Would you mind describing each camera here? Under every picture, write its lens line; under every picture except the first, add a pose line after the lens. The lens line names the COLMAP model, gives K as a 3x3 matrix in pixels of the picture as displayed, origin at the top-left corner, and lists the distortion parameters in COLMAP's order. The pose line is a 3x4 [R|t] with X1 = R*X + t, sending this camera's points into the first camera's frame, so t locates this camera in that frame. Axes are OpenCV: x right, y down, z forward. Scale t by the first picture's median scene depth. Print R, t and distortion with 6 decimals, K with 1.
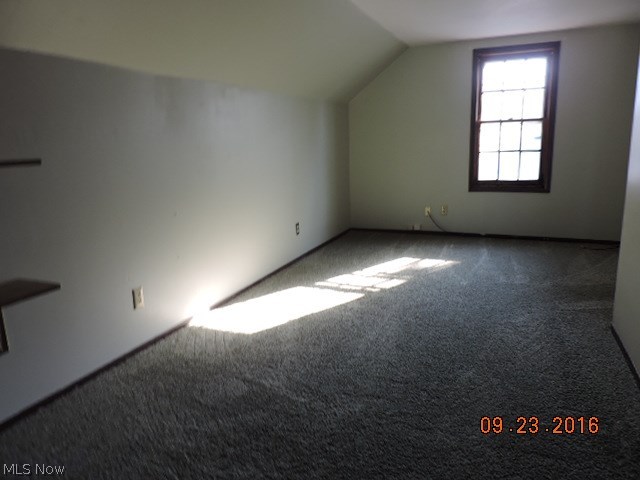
lens RADIAL K [[457.2, 0, 318.9], [0, 457.2, 241.1], [0, 0, 1]] dist [-0.023681, 0.003472]
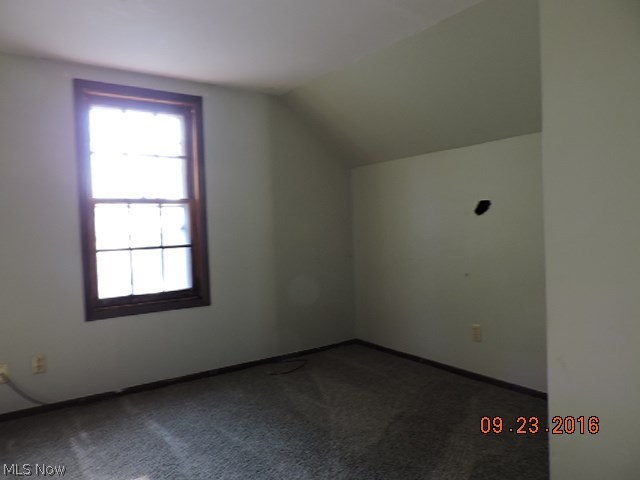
lens RADIAL K [[457.2, 0, 321.5], [0, 457.2, 241.3], [0, 0, 1]] dist [-0.023681, 0.003472]
pose [[0.503579, -0.014629, 0.863825, -0.005536], [0.198529, 0.975060, -0.099223, -0.114020], [-0.840829, 0.221461, 0.493924, 0.573549]]
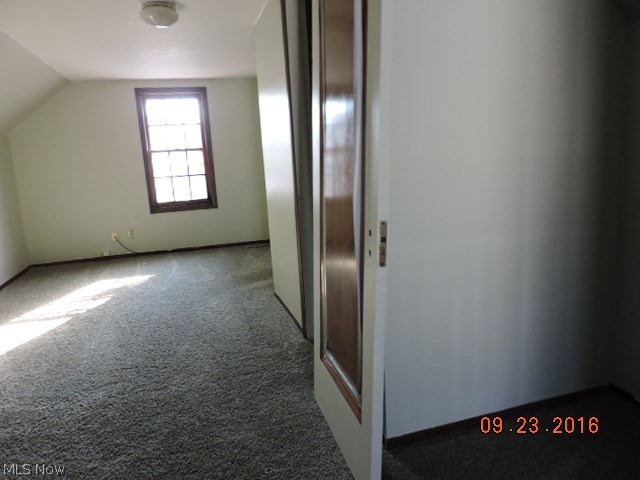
lens RADIAL K [[457.2, 0, 322.9], [0, 457.2, 242.0], [0, 0, 1]] dist [-0.023681, 0.003472]
pose [[0.763285, -0.132411, 0.632348, -0.076757], [0.170710, 0.985321, 0.000264, 0.037553], [-0.623101, 0.107746, 0.774685, -0.138963]]
